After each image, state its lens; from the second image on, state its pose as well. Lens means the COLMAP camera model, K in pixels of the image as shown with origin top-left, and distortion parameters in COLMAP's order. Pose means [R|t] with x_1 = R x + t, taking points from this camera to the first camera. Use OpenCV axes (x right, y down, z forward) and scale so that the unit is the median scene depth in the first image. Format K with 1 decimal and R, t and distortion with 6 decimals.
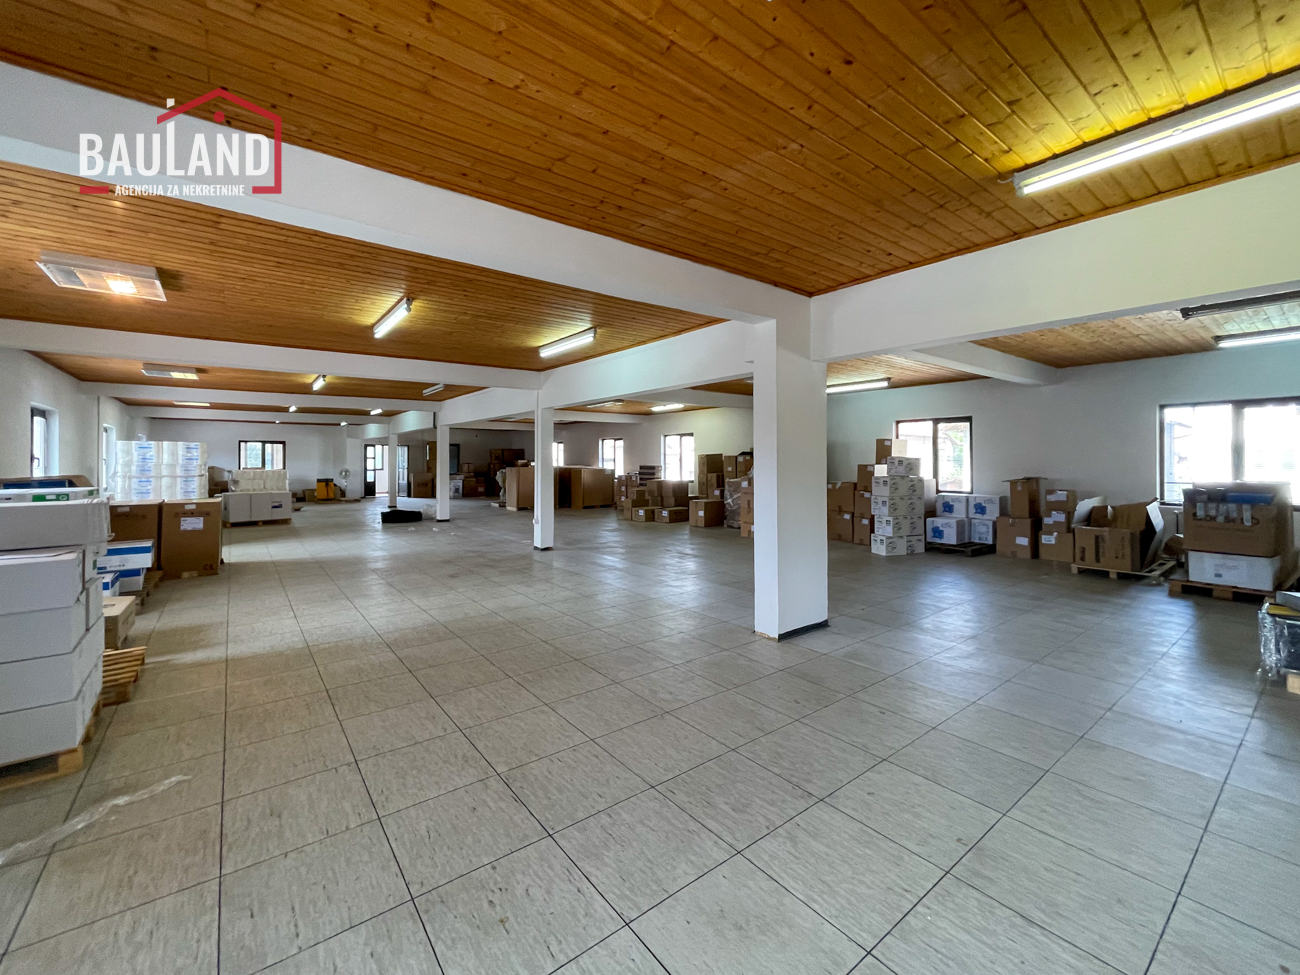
lens RADIAL K [[529.5, 0, 622.1], [0, 529.5, 456.1], [0, 0, 1]] dist [0.010307, -0.000026]
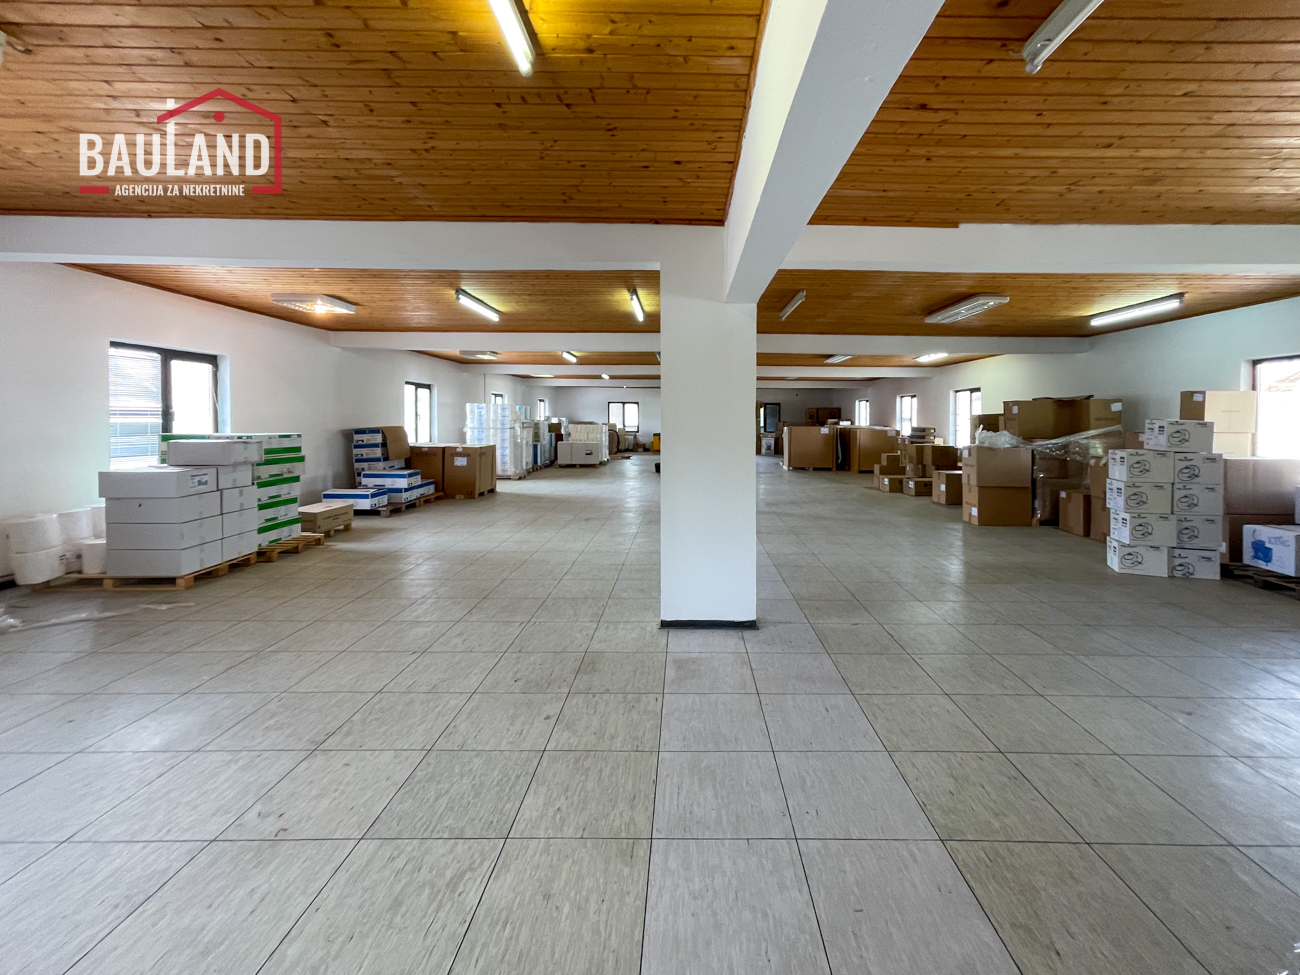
lens RADIAL K [[529.5, 0, 688.8], [0, 529.5, 428.9], [0, 0, 1]] dist [0.010307, -0.000026]
pose [[0.814377, 0.020495, -0.579975, 0.399654], [-0.005182, 0.999593, 0.028046, -0.002675], [0.580313, -0.019835, 0.814152, 0.152465]]
